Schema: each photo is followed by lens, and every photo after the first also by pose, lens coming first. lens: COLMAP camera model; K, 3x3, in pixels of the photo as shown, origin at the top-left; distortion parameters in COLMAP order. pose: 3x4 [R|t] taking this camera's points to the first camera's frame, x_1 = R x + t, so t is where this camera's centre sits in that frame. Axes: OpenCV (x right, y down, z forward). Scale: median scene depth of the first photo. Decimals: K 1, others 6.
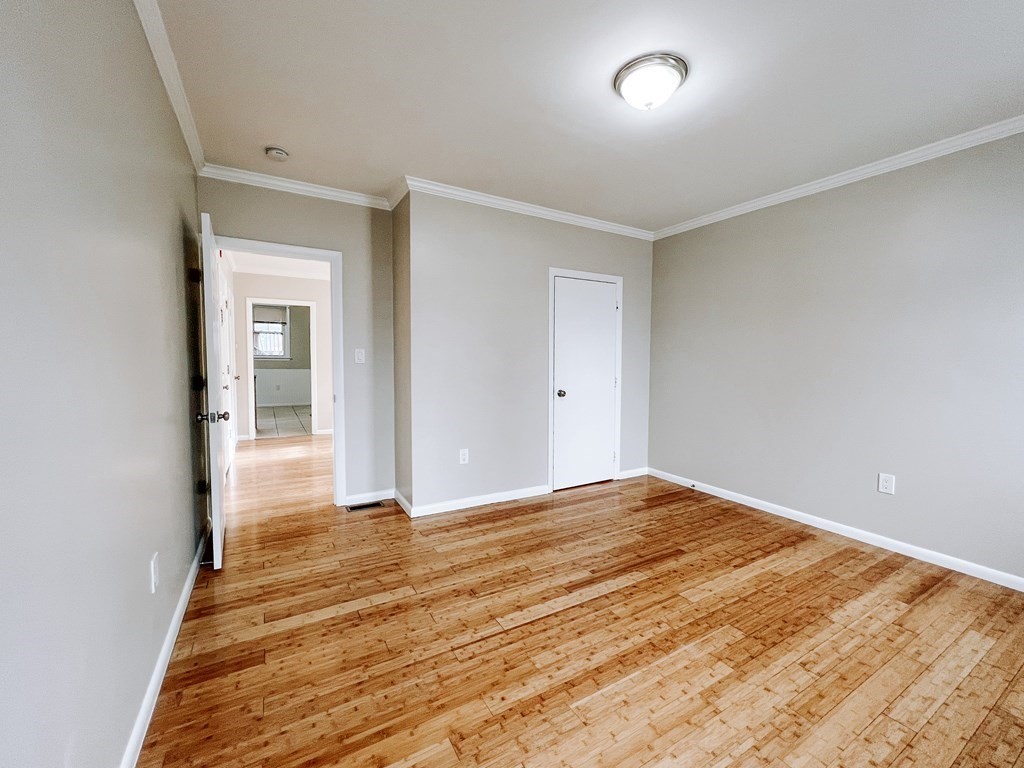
lens RADIAL K [[419.3, 0, 507.0], [0, 419.3, 386.2], [0, 0, 1]] dist [-0.000191, -0.000310]
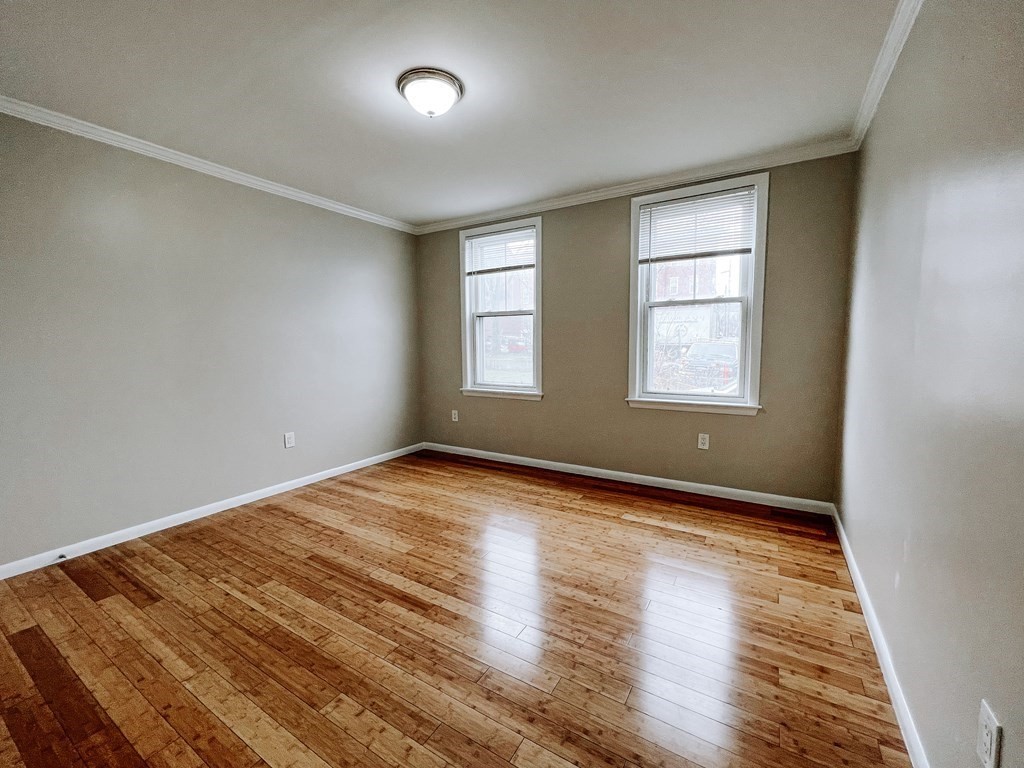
lens RADIAL K [[419.3, 0, 516.9], [0, 419.3, 381.3], [0, 0, 1]] dist [-0.000191, -0.000310]
pose [[-0.481921, -0.089051, 0.871677, -0.574306], [0.063452, 0.988663, 0.136083, -0.081522], [-0.873914, 0.120891, -0.470808, 1.022476]]
